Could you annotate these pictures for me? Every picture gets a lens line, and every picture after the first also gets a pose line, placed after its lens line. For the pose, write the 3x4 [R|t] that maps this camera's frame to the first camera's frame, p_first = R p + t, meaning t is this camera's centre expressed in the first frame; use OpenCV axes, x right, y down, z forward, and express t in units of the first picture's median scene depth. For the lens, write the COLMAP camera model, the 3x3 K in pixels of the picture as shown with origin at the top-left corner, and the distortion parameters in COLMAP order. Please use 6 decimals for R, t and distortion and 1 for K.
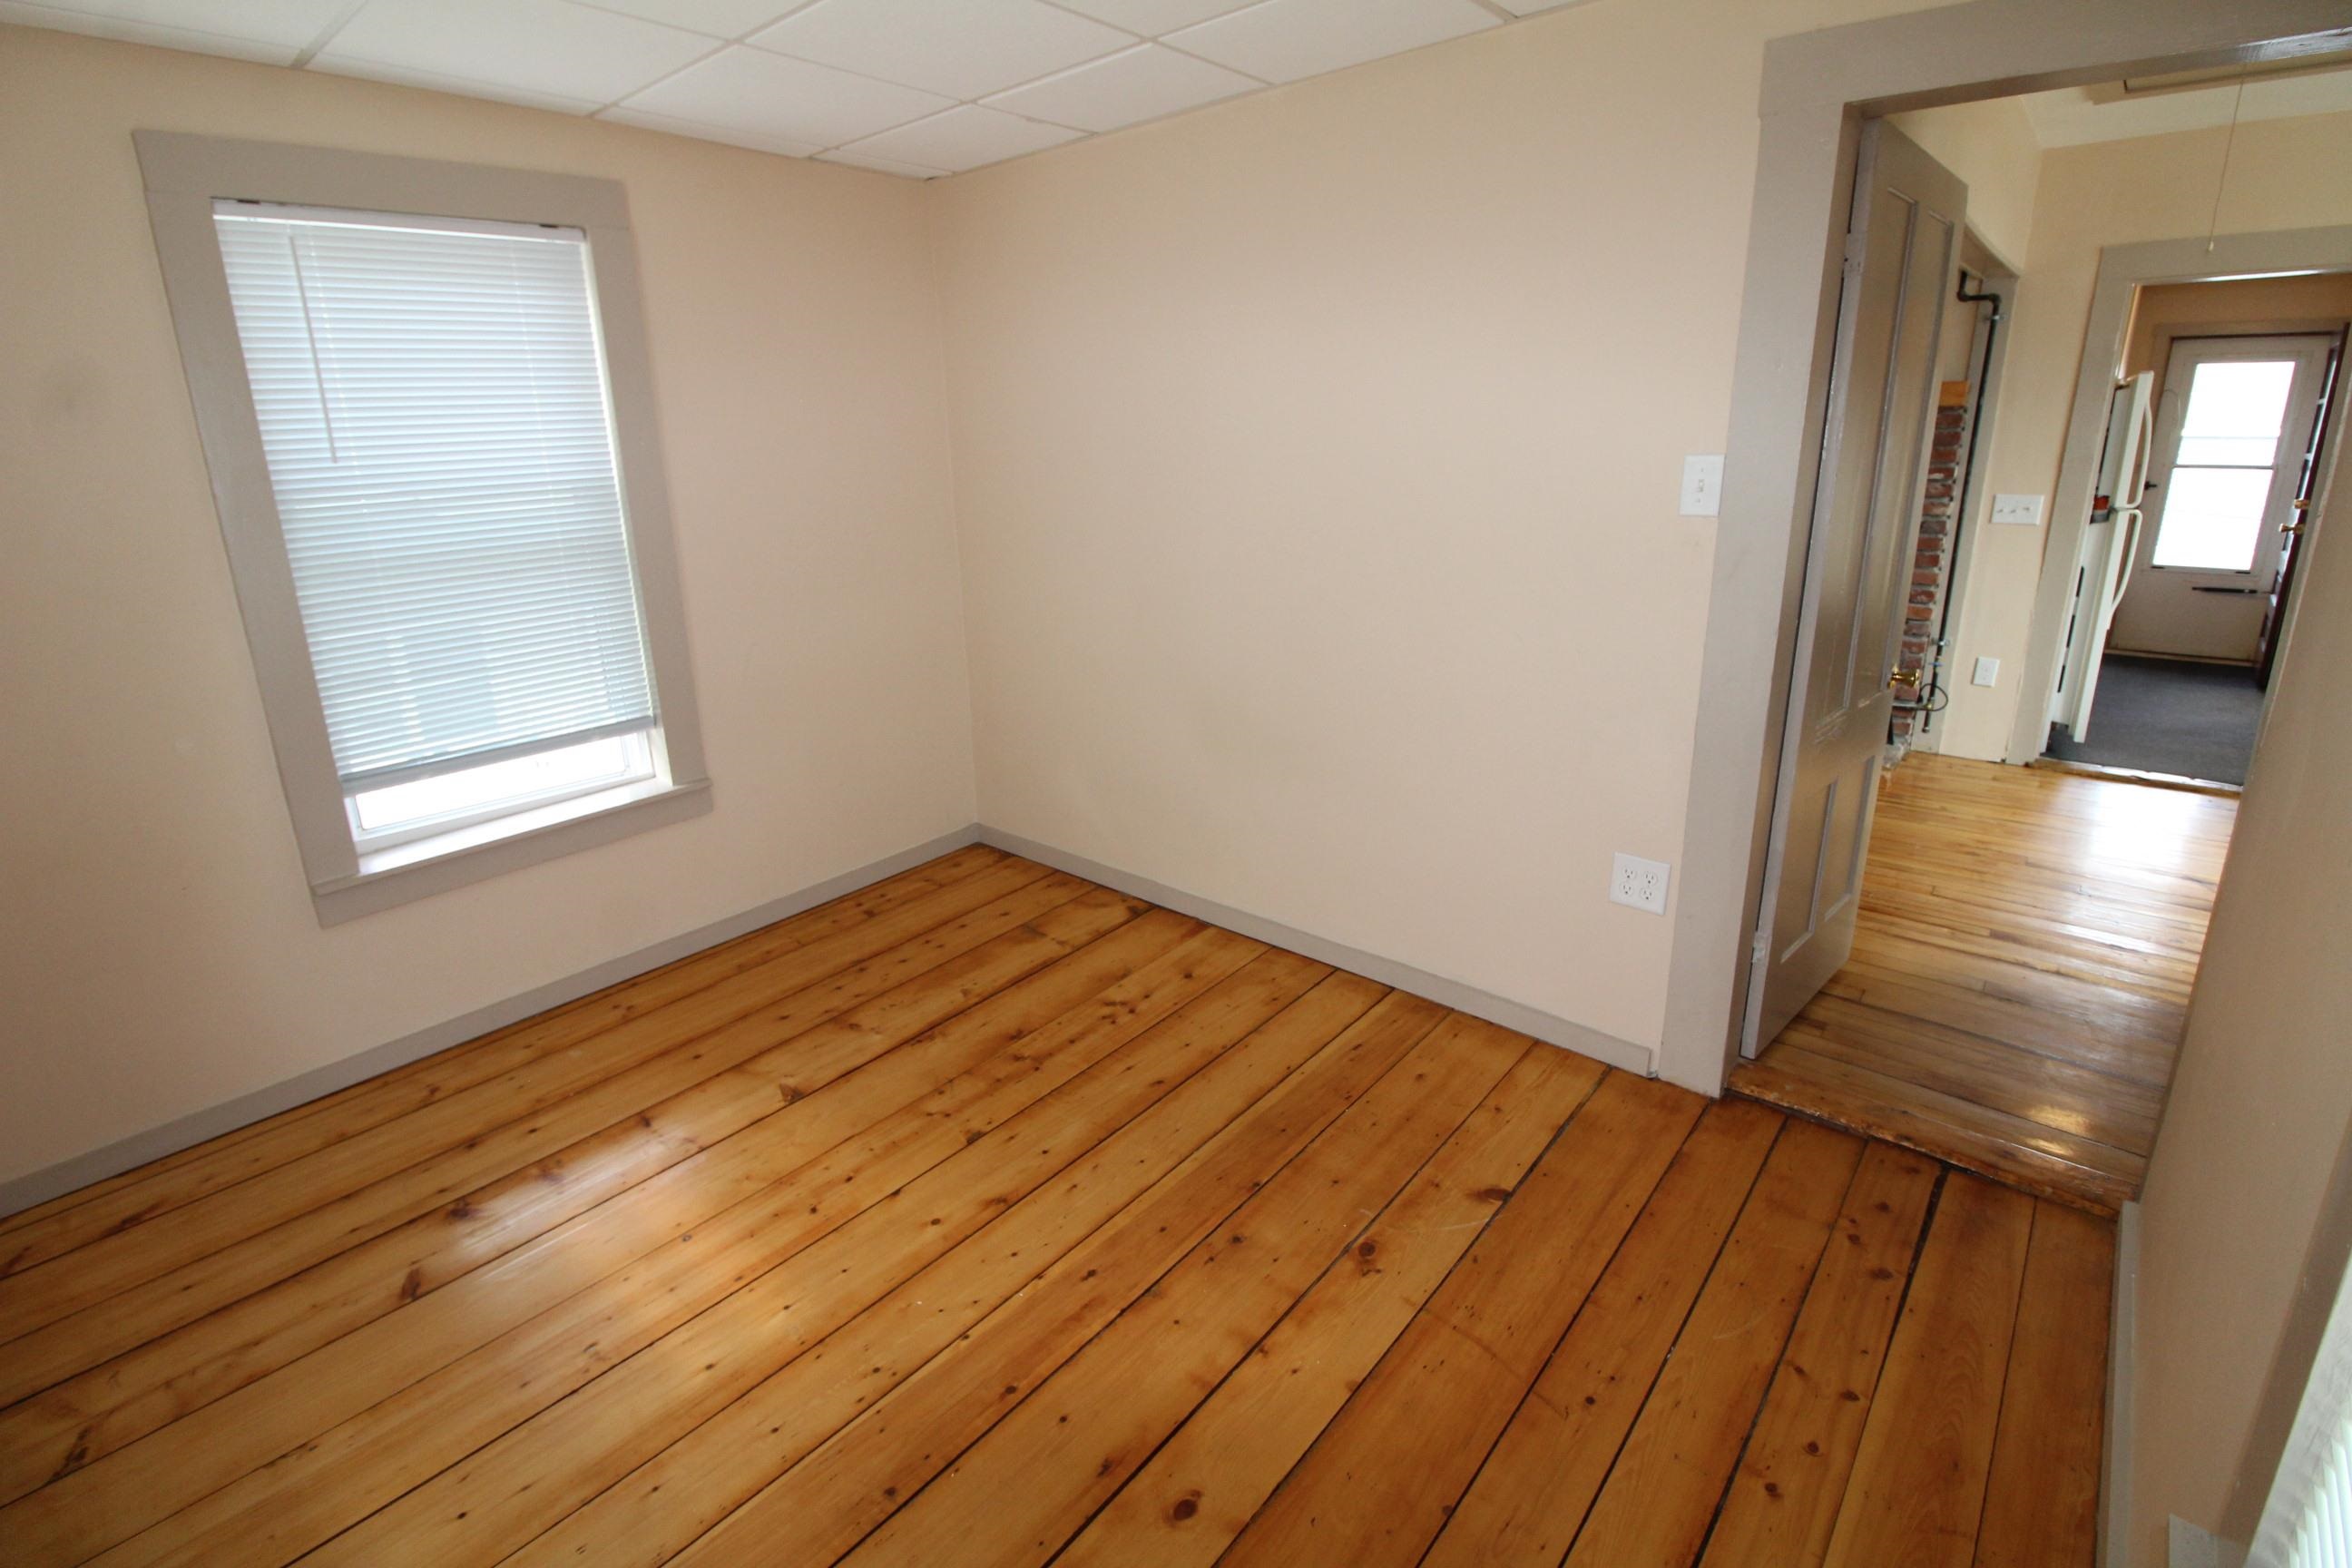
lens RADIAL K [[1094.3, 0, 1172.1], [0, 1094.3, 757.0], [0, 0, 1]] dist [-0.004297, -0.009869]
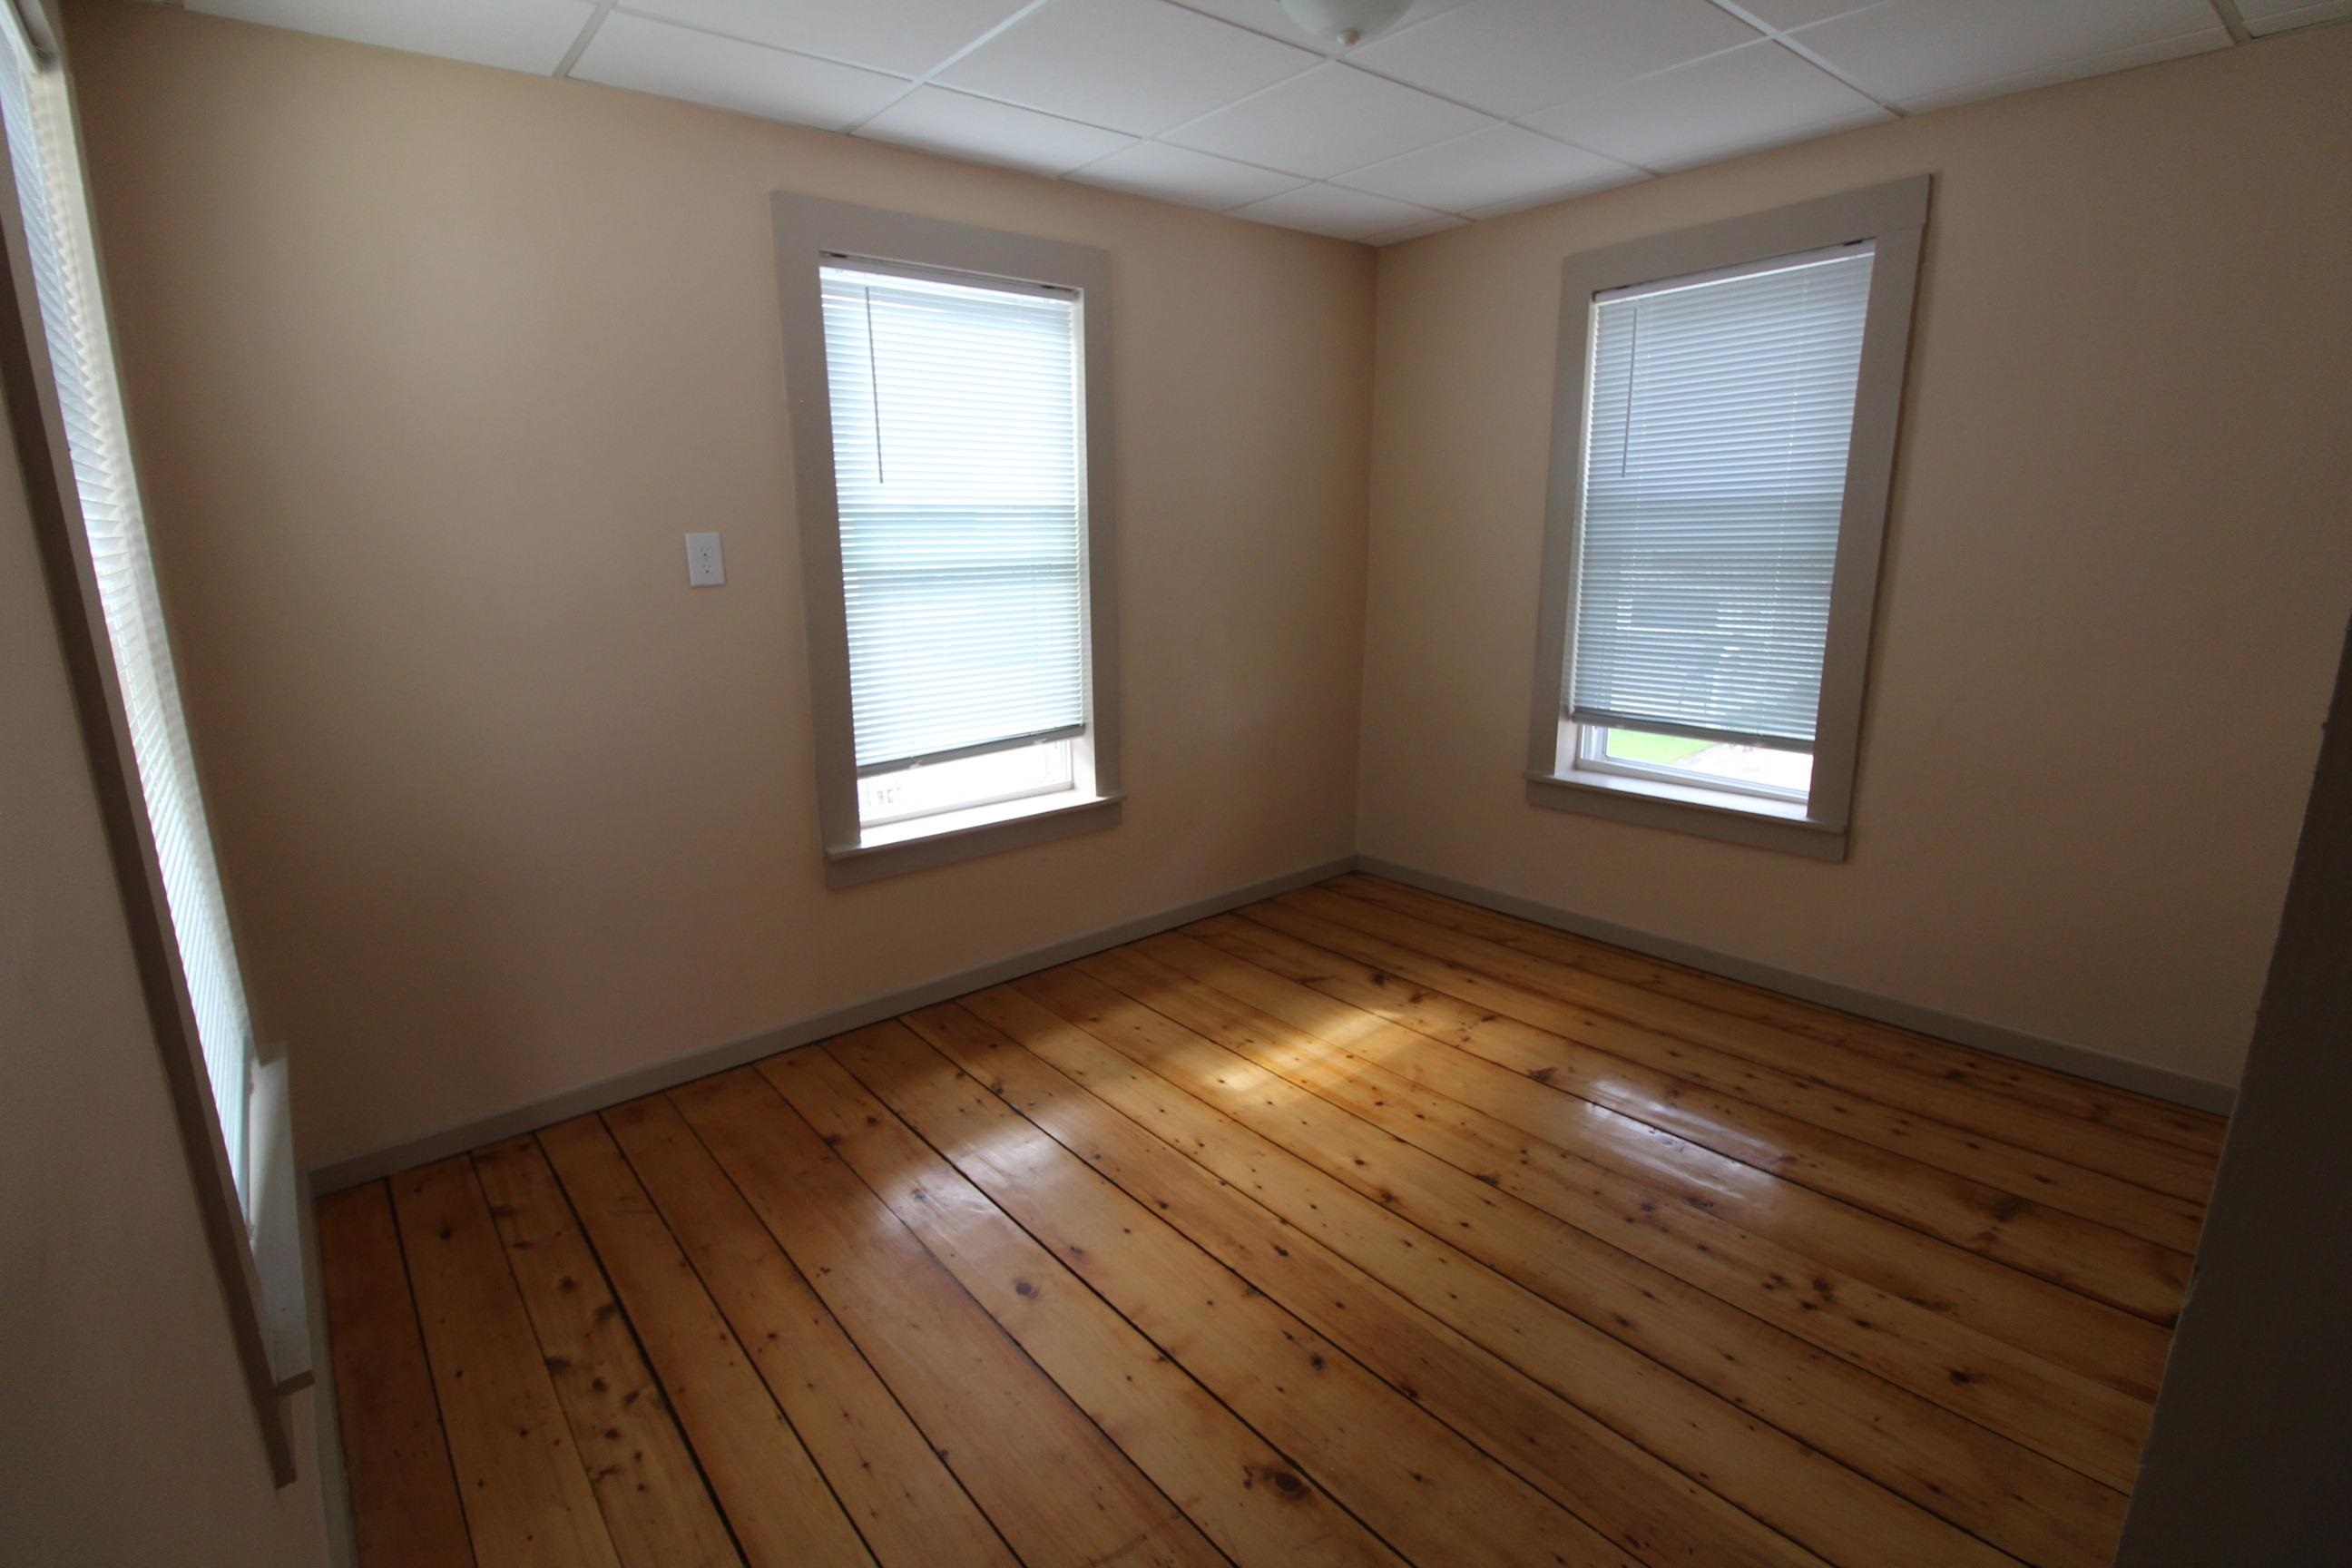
lens RADIAL K [[1094.3, 0, 1172.1], [0, 1094.3, 757.0], [0, 0, 1]] dist [-0.004297, -0.009869]
pose [[-0.173913, 0.241621, -0.954659, 0.669522], [-0.250981, 0.926543, 0.280227, -0.188236], [0.952241, 0.288336, -0.100496, 0.701552]]
